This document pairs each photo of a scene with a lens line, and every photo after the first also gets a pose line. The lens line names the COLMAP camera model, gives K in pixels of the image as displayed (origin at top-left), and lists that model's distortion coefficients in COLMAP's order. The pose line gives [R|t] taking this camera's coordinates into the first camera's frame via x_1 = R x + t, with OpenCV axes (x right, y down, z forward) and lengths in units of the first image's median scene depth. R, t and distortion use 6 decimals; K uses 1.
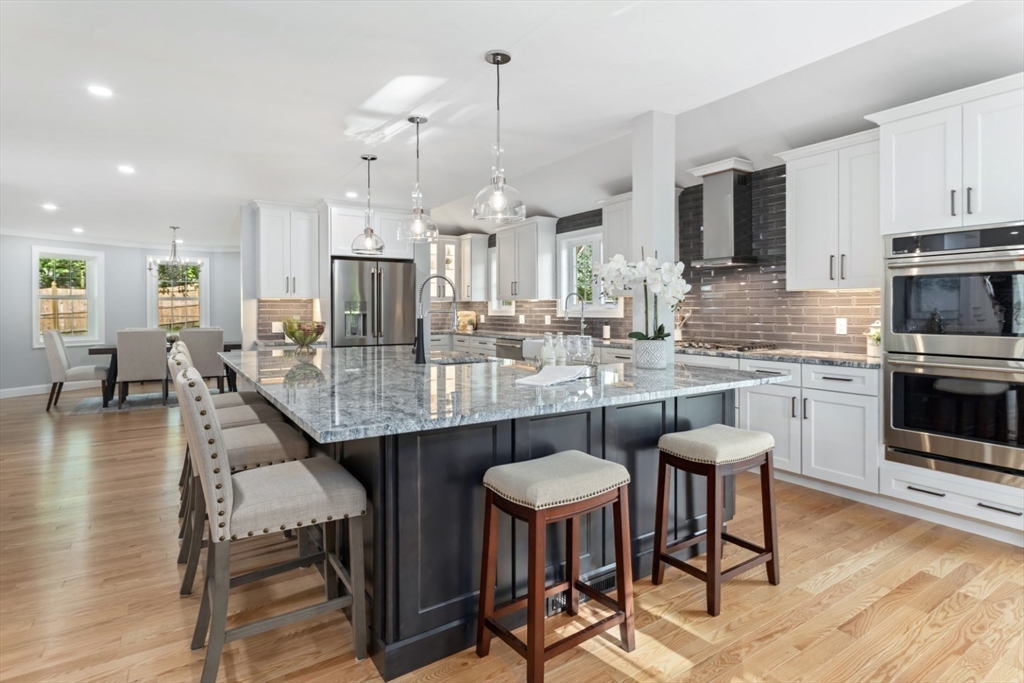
lens RADIAL K [[535.6, 0, 528.0], [0, 535.6, 315.2], [0, 0, 1]] dist [0.006221, 0.003130]
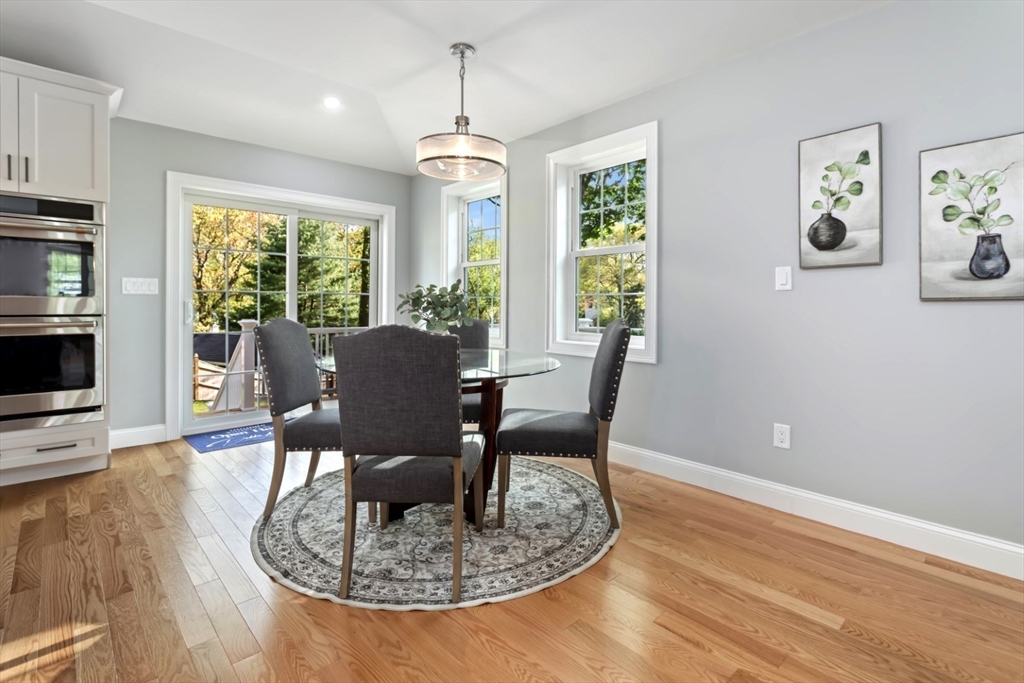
lens RADIAL K [[489.9, 0, 513.2], [0, 489.9, 305.7], [0, 0, 1]] dist [0.000154, 0.000912]
pose [[-0.142063, 0.002427, 0.989855, -0.139521], [0.006050, 0.999980, -0.001584, 0.032285], [-0.989839, 0.005764, -0.142075, 0.092788]]
